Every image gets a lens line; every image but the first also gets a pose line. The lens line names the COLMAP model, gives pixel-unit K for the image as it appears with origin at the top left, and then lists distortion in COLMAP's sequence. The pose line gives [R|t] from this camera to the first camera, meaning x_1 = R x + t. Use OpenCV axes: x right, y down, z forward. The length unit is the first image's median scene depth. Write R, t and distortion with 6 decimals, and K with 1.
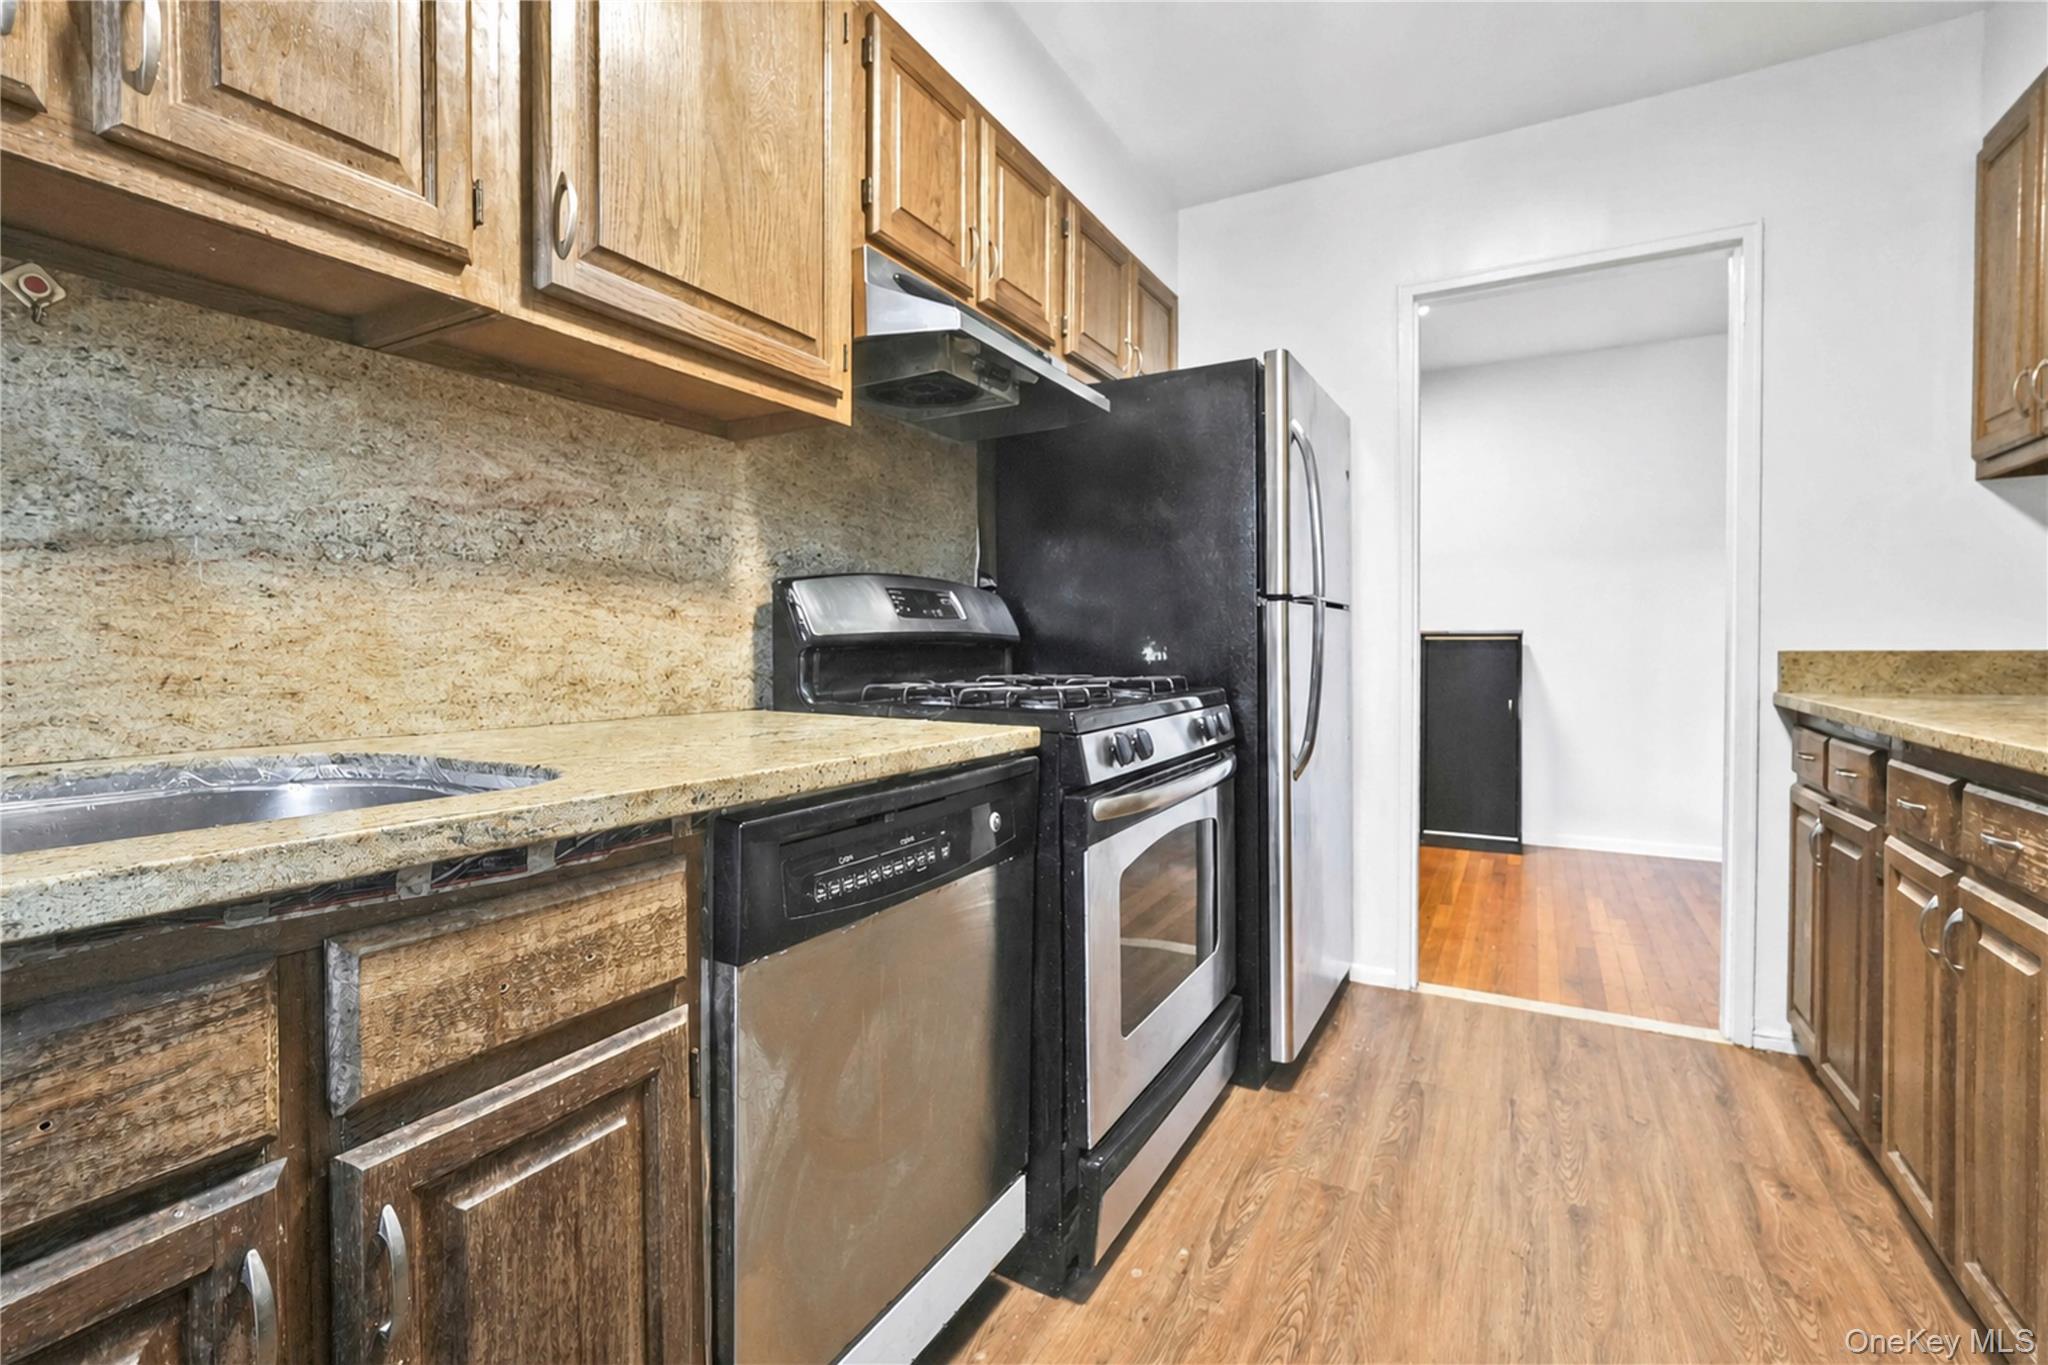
lens RADIAL K [[890.9, 0, 1026.8], [0, 890.9, 671.1], [0, 0, 1]] dist [0.000306, -0.000041]
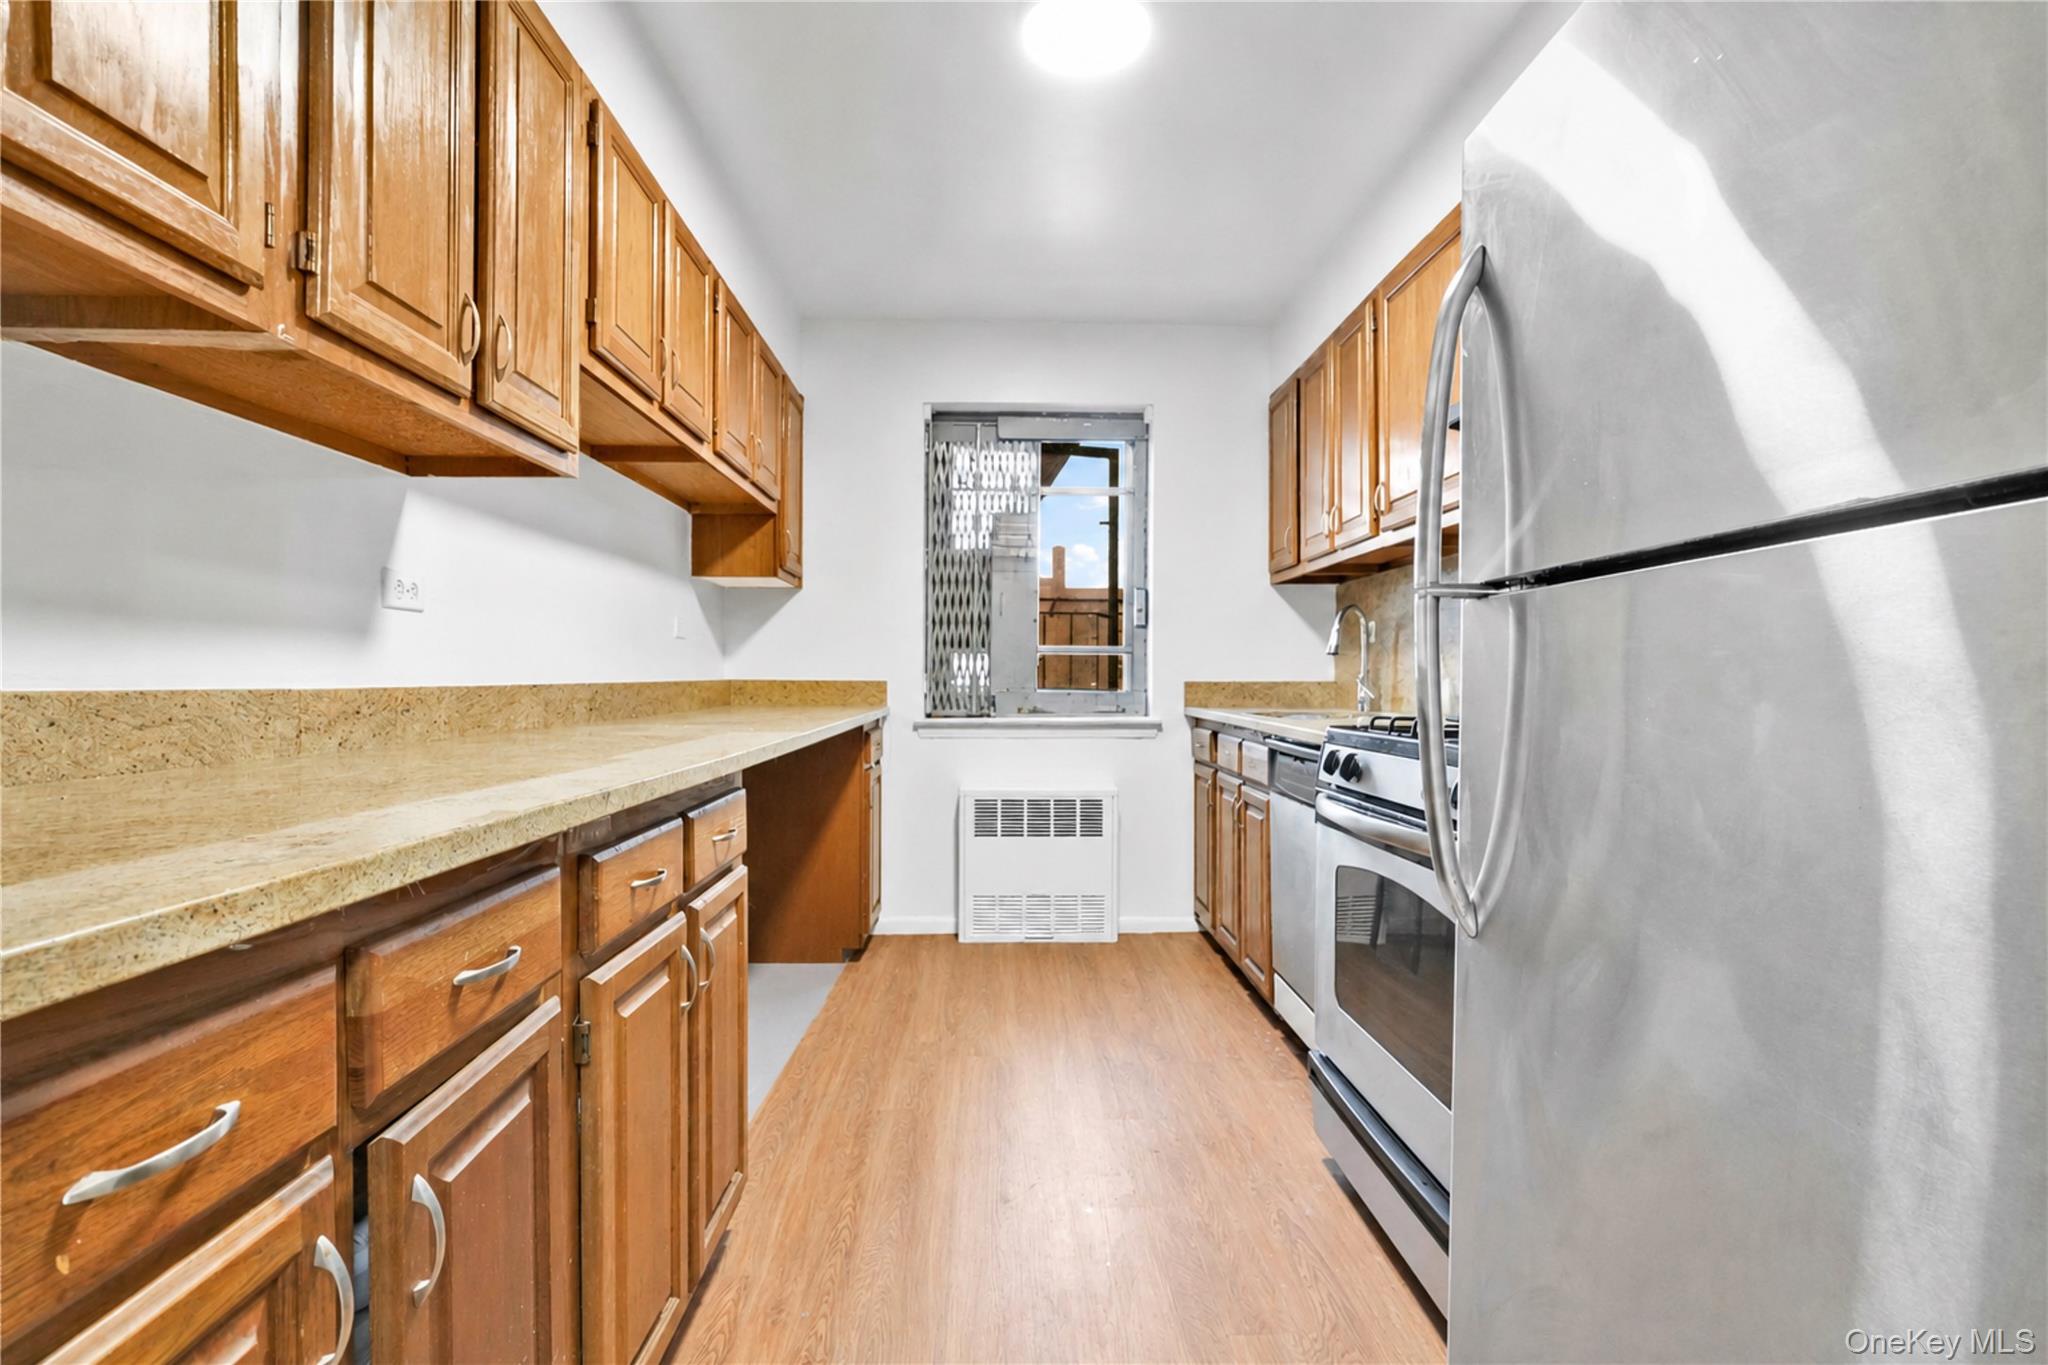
lens RADIAL K [[890.9, 0, 1026.8], [0, 890.9, 671.1], [0, 0, 1]] dist [0.000306, -0.000041]
pose [[0.826901, 0.005838, 0.562317, -0.434799], [0.008101, 0.999719, -0.022291, -0.008623], [-0.562289, 0.022987, 0.826621, -0.242771]]
